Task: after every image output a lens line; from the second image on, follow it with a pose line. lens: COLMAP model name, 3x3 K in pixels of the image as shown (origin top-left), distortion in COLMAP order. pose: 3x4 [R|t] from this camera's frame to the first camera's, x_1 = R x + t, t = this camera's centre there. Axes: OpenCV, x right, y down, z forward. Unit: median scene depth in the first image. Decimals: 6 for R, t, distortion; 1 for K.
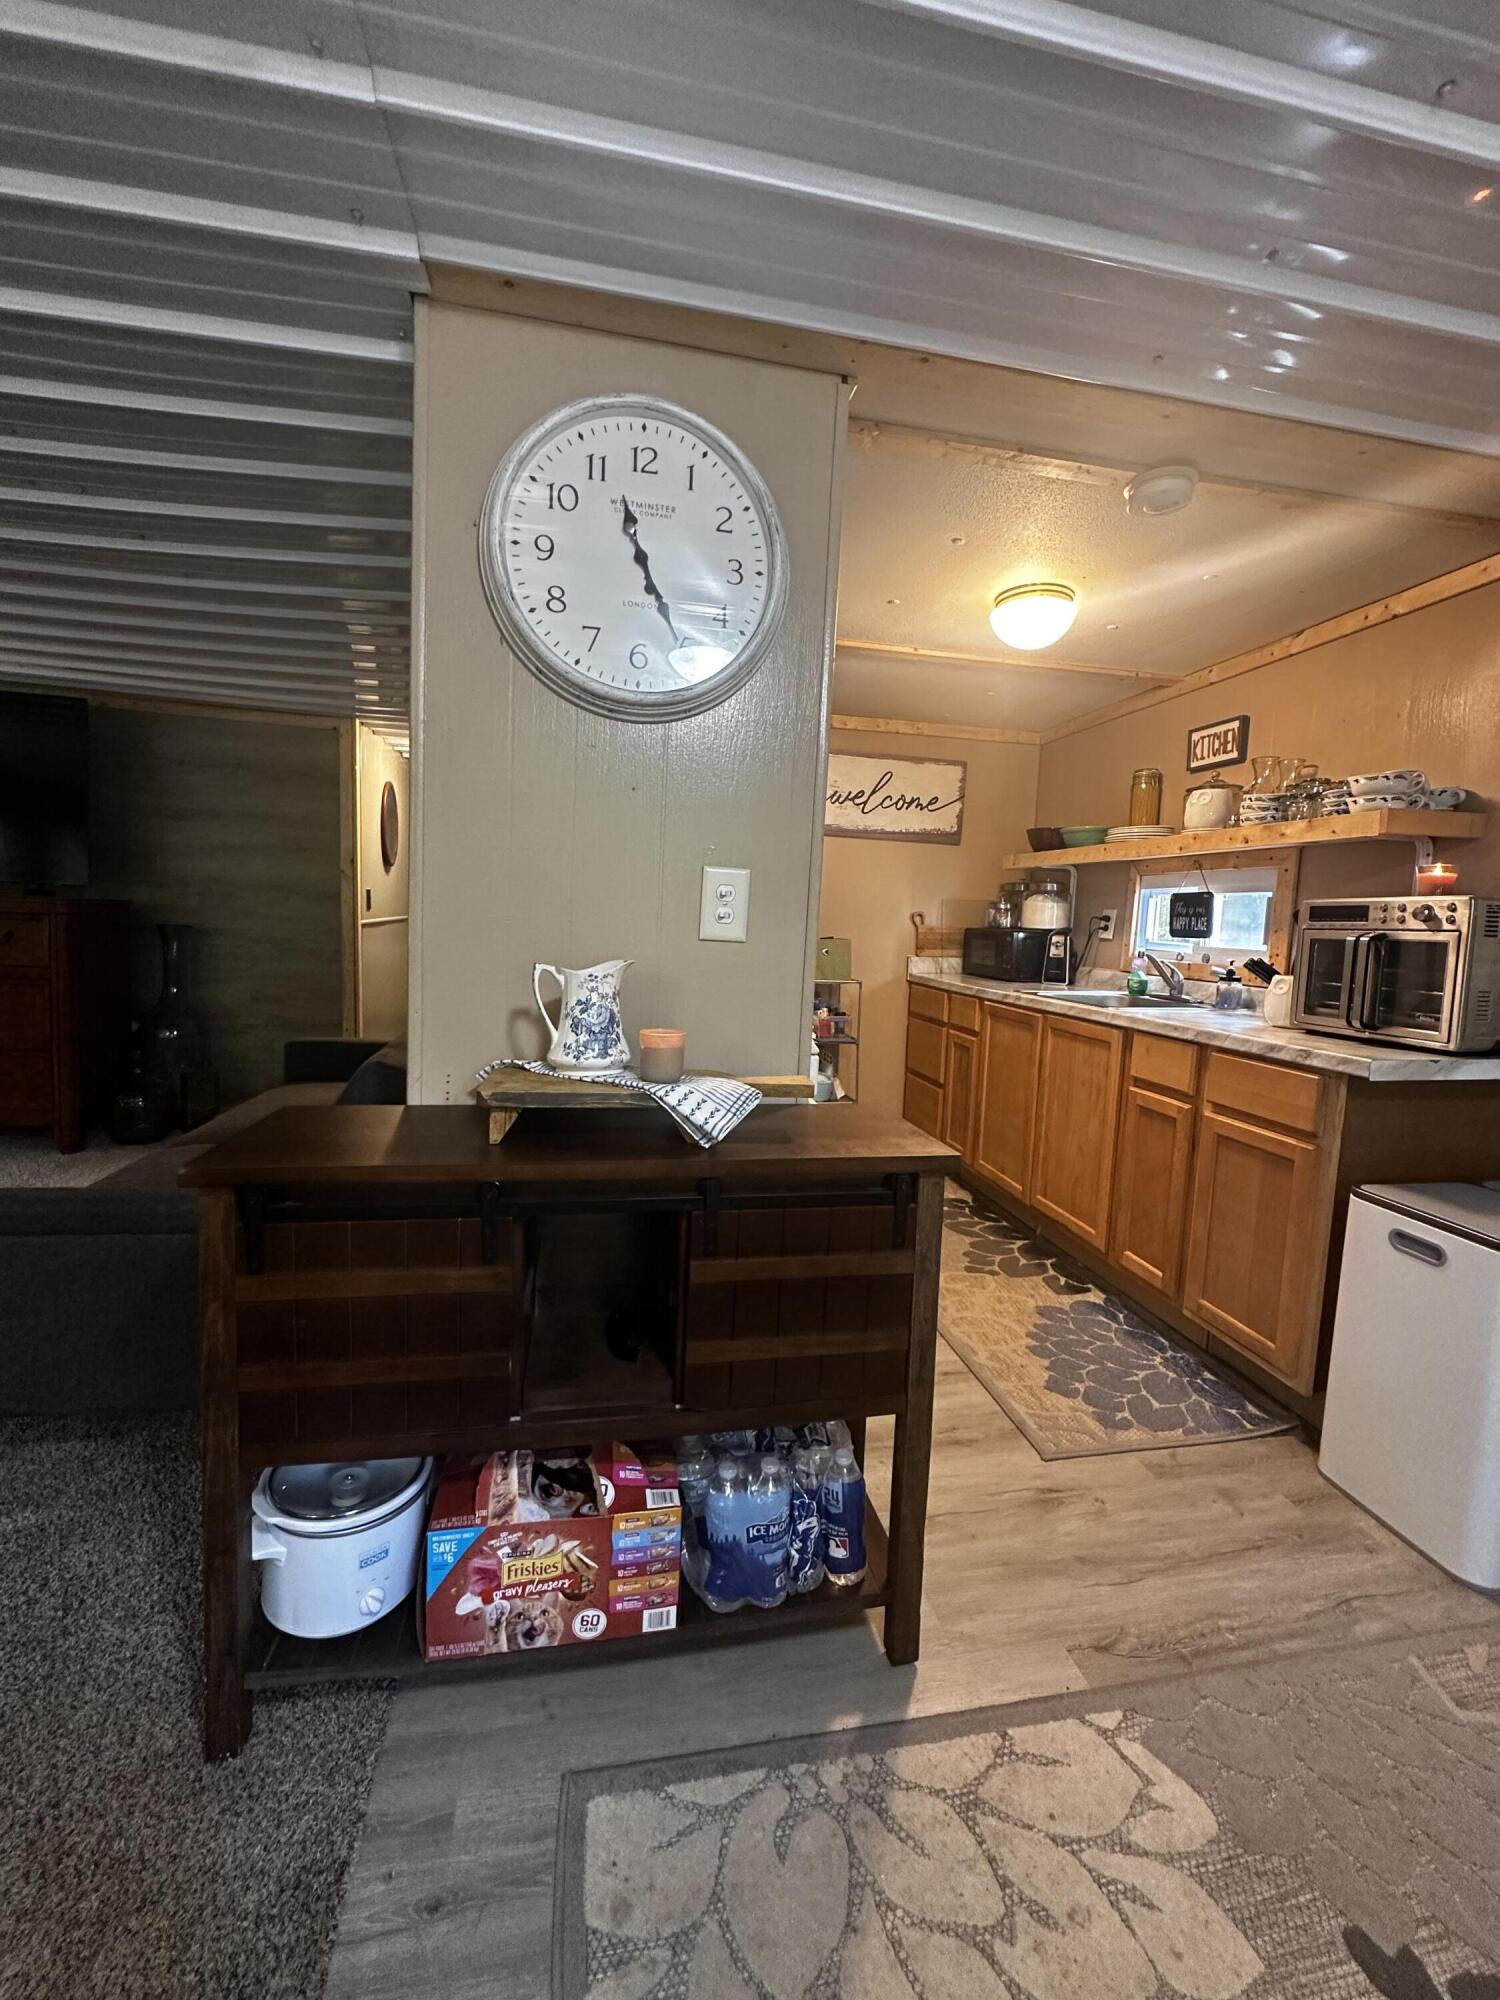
lens RADIAL K [[801.2, 0, 752.7], [0, 801.2, 995.2], [0, 0, 1]] dist [-0.002874, 0.000026]
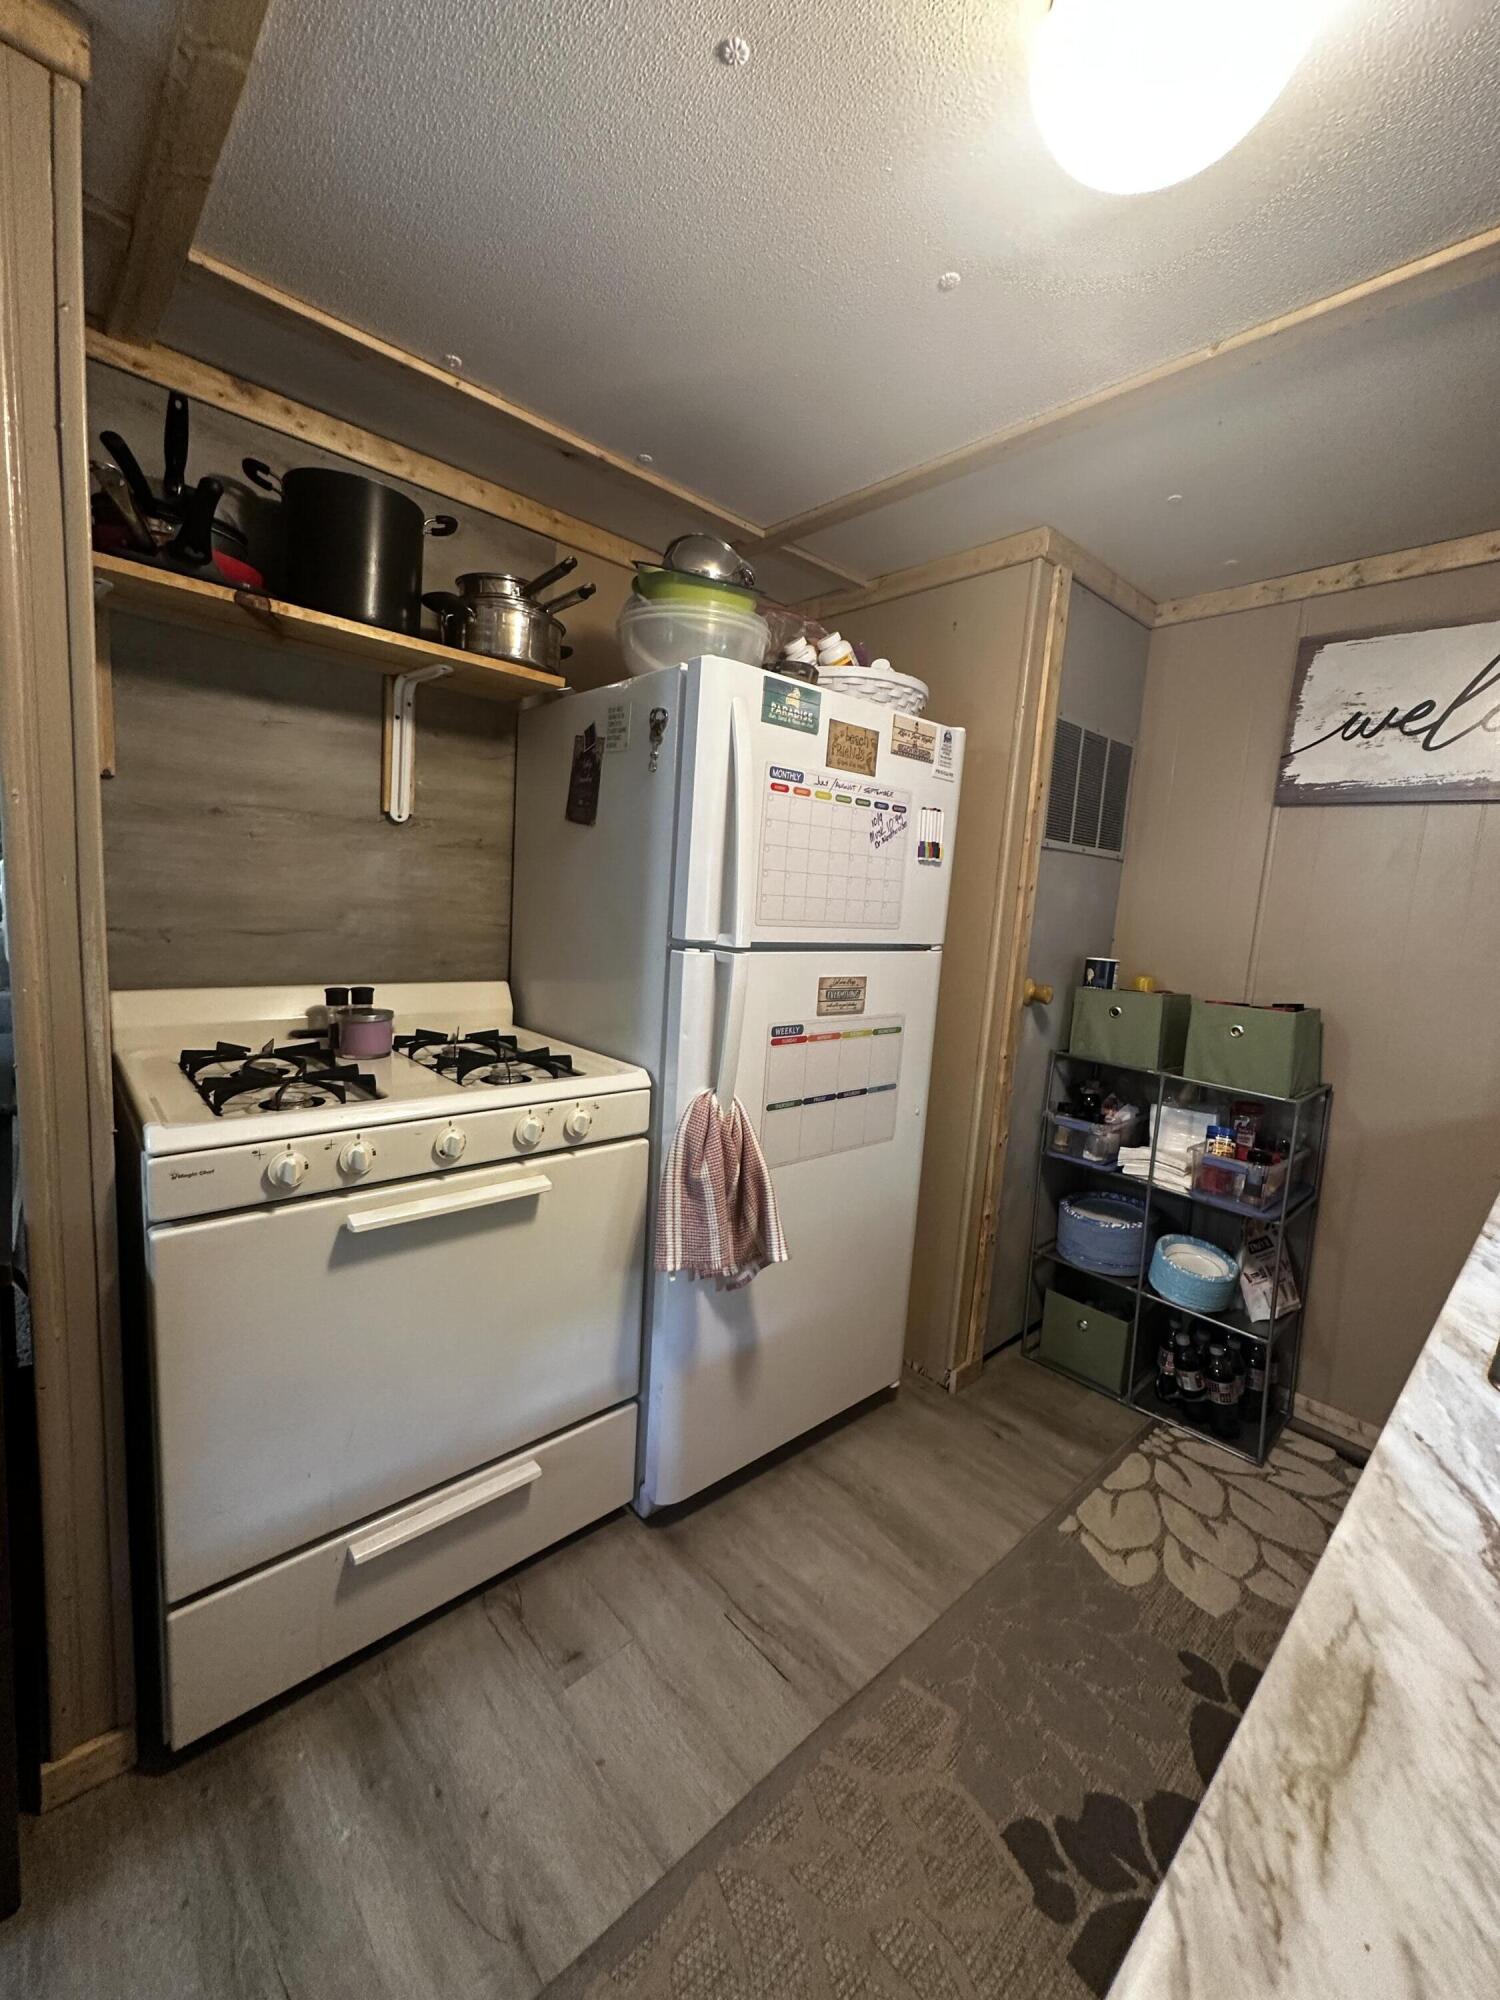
lens RADIAL K [[798.9, 0, 750.7], [0, 798.9, 995.2], [0, 0, 1]] dist [-0.004088, 0.000574]
pose [[0.517706, 0.105021, -0.849088, 0.461349], [-0.126417, 0.990934, 0.045487, -0.076703], [0.846167, 0.083790, 0.526289, 0.585660]]
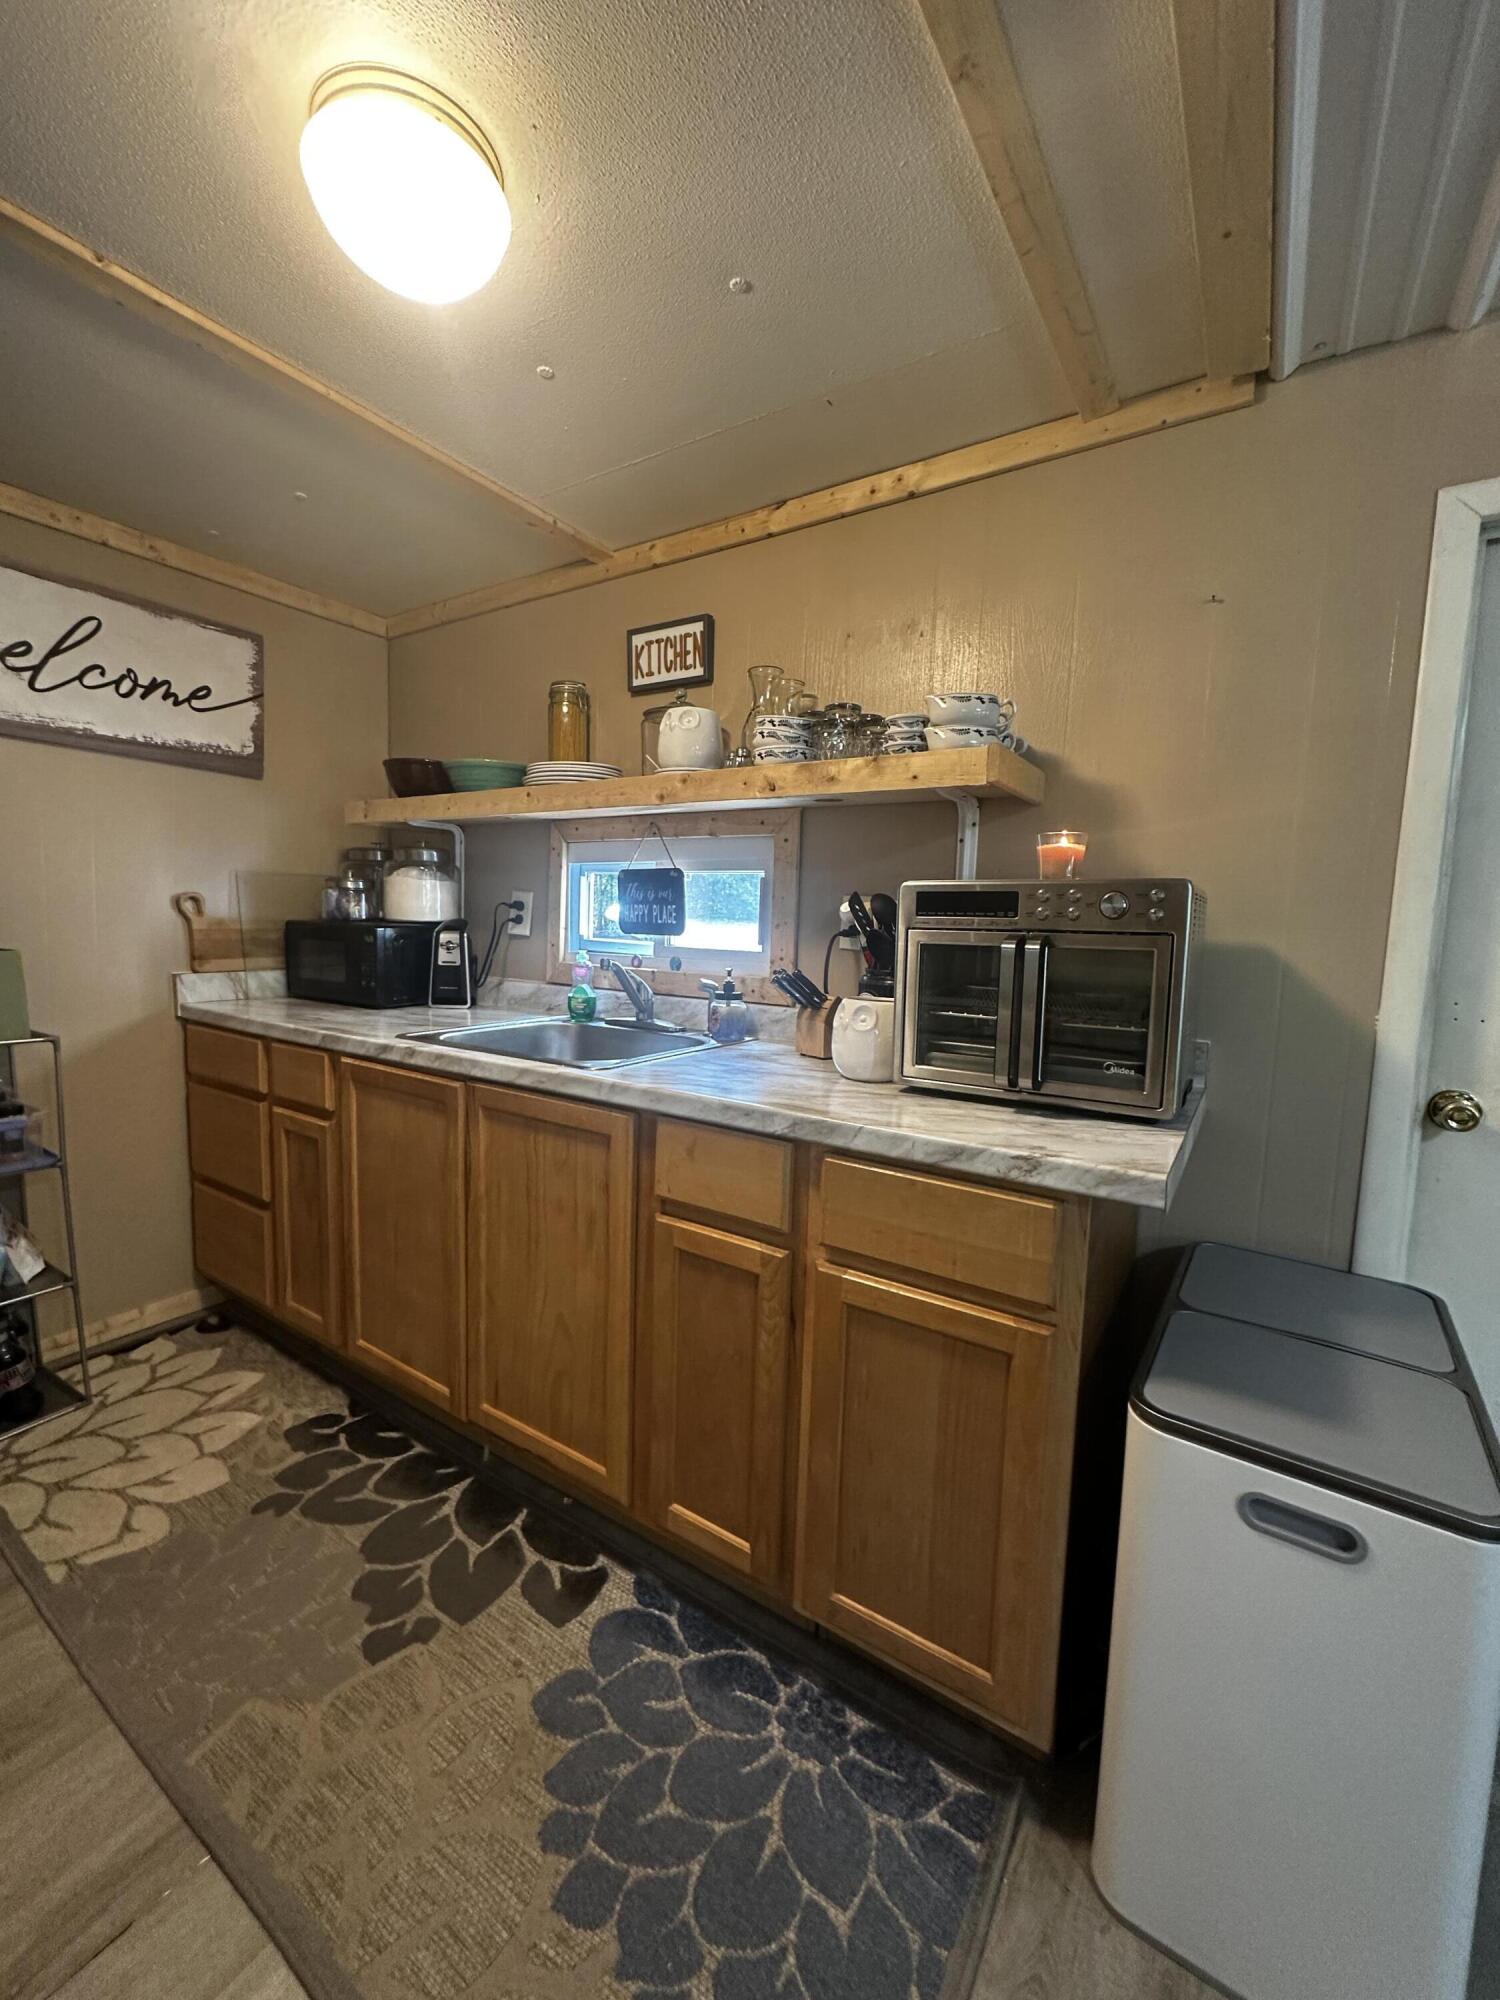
lens RADIAL K [[798.9, 0, 750.7], [0, 798.9, 995.2], [0, 0, 1]] dist [-0.004088, 0.000574]
pose [[0.700756, -0.081584, 0.708720, 0.114685], [0.064691, 0.996613, 0.050762, -0.050190], [-0.710462, 0.010276, 0.703661, 0.466541]]
